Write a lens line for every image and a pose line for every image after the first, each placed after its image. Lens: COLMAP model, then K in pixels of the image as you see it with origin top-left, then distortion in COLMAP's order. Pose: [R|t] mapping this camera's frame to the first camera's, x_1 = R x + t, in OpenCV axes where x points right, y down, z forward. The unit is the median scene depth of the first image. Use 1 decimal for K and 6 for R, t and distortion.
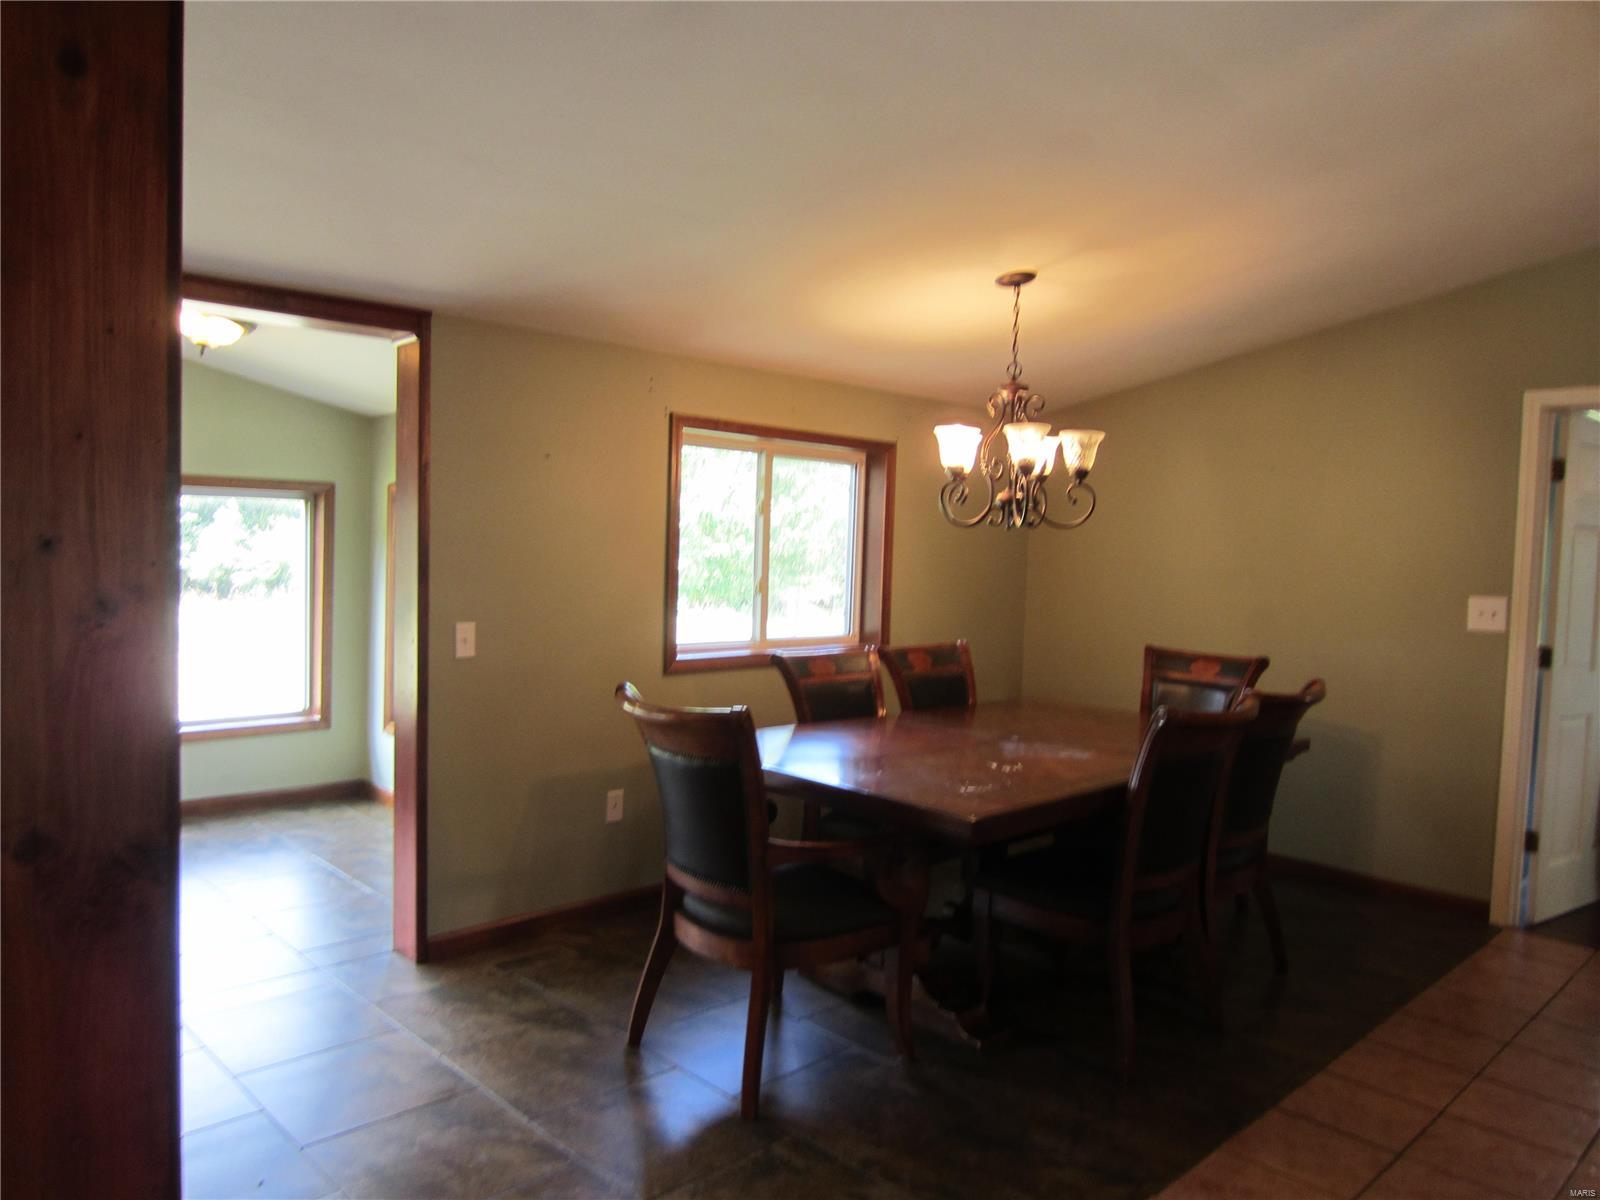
lens RADIAL K [[1140.3, 0, 794.2], [0, 1140.3, 600.1], [0, 0, 1]] dist [-0.032399, 0.009371]
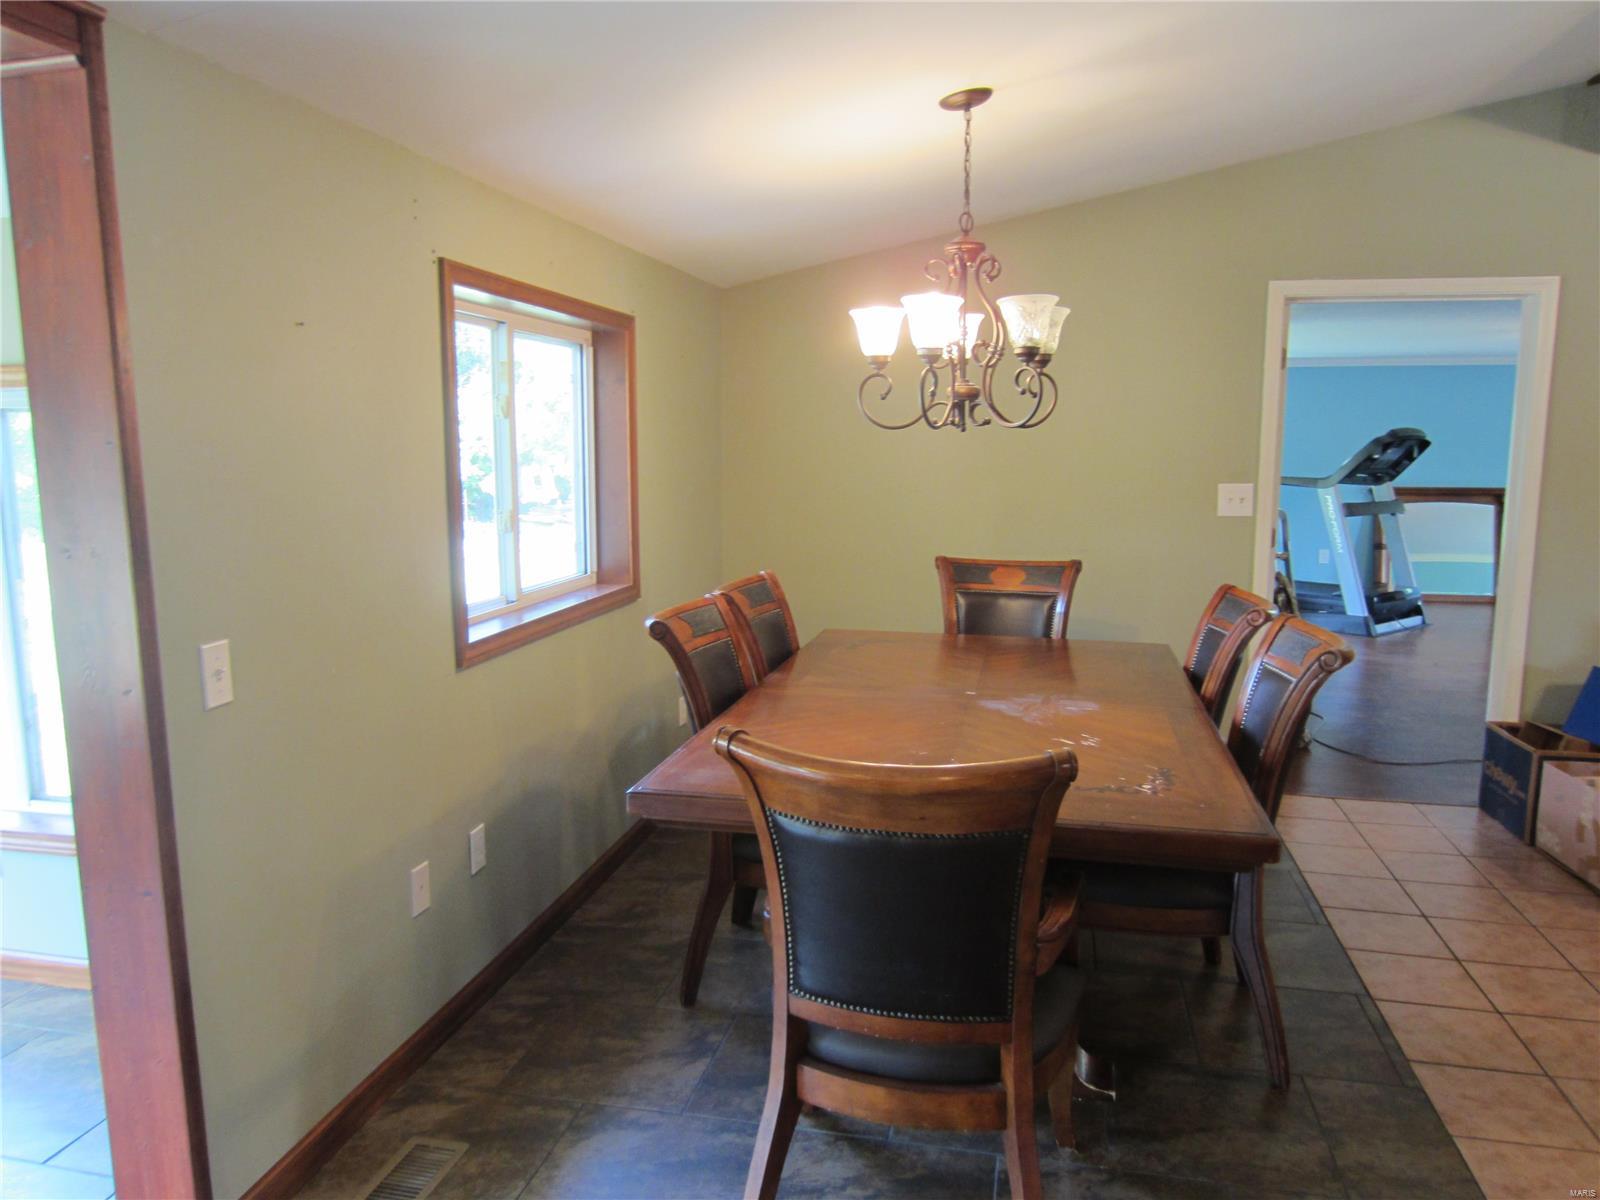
lens RADIAL K [[1140.3, 0, 794.2], [0, 1140.3, 600.1], [0, 0, 1]] dist [-0.032399, 0.009371]
pose [[0.832516, -0.108392, 0.543294, -0.329426], [0.055002, 0.992000, 0.113630, -0.040941], [-0.551264, -0.064717, 0.831817, 0.391805]]
